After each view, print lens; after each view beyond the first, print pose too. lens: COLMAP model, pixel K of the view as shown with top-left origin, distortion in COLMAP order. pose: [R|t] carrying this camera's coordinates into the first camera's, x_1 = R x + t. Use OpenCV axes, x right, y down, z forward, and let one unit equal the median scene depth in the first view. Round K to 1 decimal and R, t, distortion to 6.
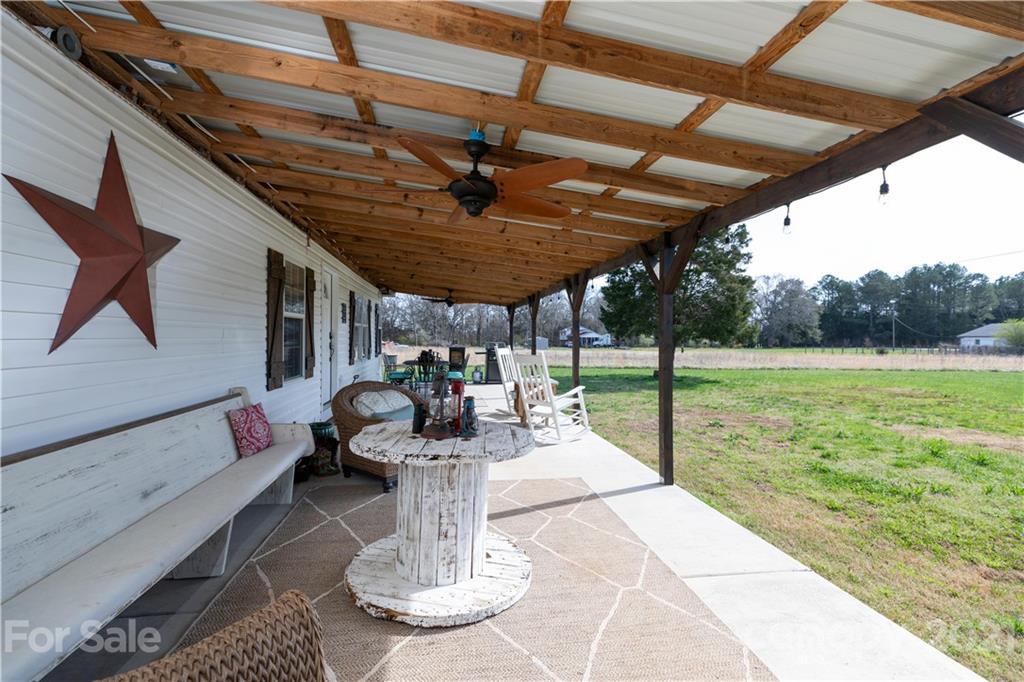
lens RADIAL K [[450.1, 0, 509.9], [0, 450.1, 339.0], [0, 0, 1]] dist [-0.002273, -0.000352]
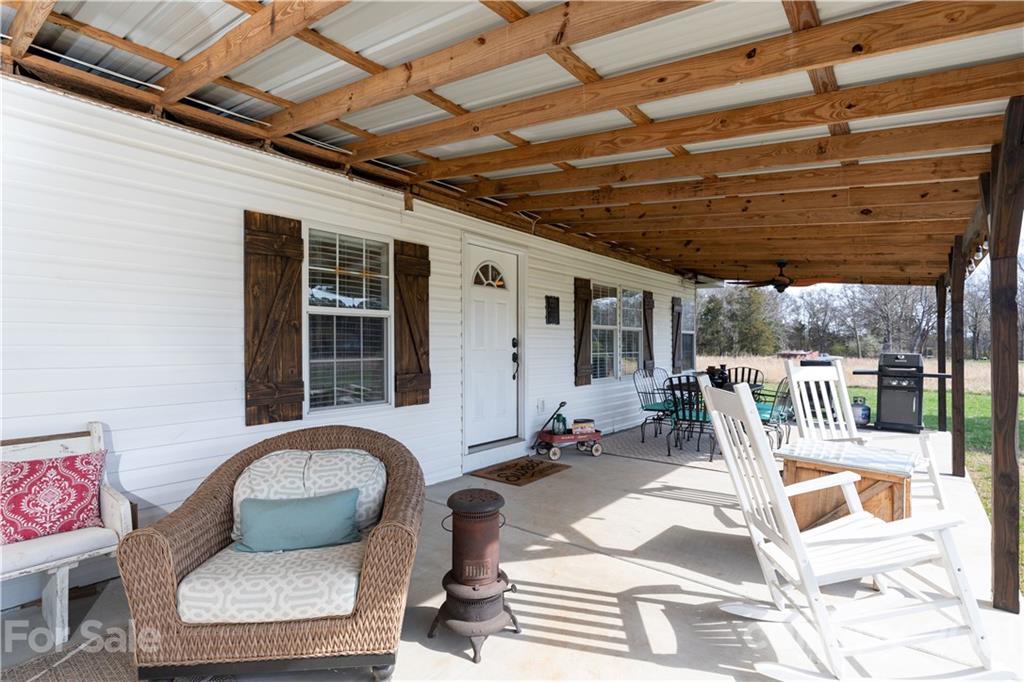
lens RADIAL K [[501.7, 0, 513.2], [0, 501.7, 342.2], [0, 0, 1]] dist [0.003791, 0.000541]
pose [[0.682589, -0.015229, -0.730644, 0.105540], [0.004955, 0.999856, -0.016211, 0.002544], [0.730785, 0.007445, 0.682567, 0.300128]]
